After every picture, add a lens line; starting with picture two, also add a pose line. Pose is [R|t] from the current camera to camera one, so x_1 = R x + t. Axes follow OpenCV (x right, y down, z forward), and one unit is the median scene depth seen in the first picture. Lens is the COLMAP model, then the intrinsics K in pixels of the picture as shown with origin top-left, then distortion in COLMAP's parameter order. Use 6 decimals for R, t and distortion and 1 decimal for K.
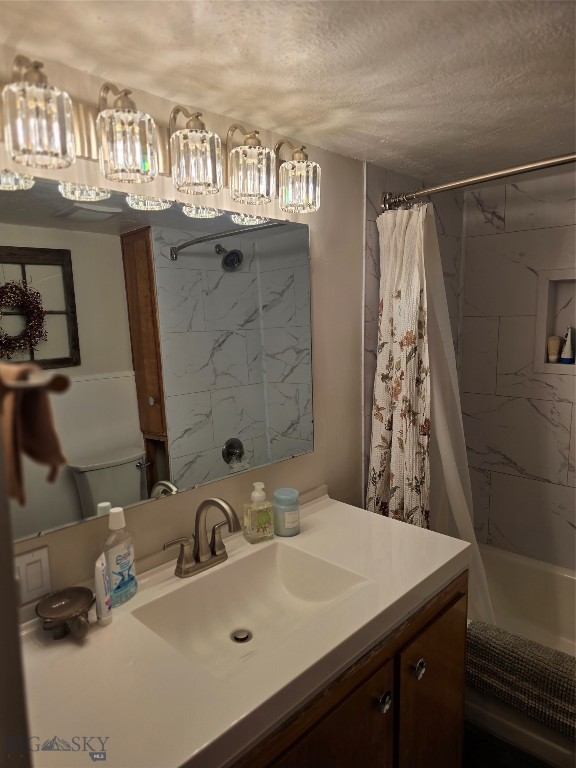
lens RADIAL K [[513.0, 0, 288.2], [0, 513.0, 390.6], [0, 0, 1]] dist [0.047115, -0.037216]
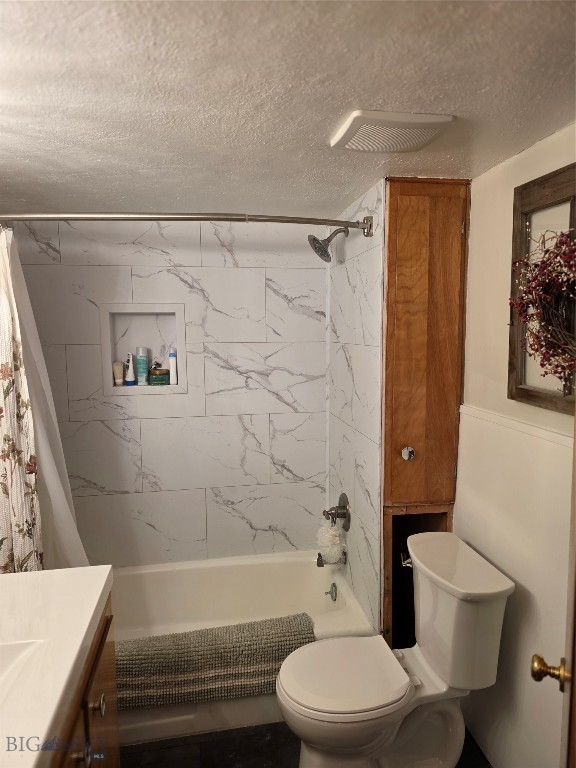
lens RADIAL K [[513.0, 0, 287.2], [0, 513.0, 383.9], [0, 0, 1]] dist [0.047115, -0.037216]
pose [[0.604344, -0.076524, 0.793040, -0.186194], [0.122612, 0.992452, 0.002329, -0.019440], [-0.787233, 0.095829, 0.609165, 0.046876]]
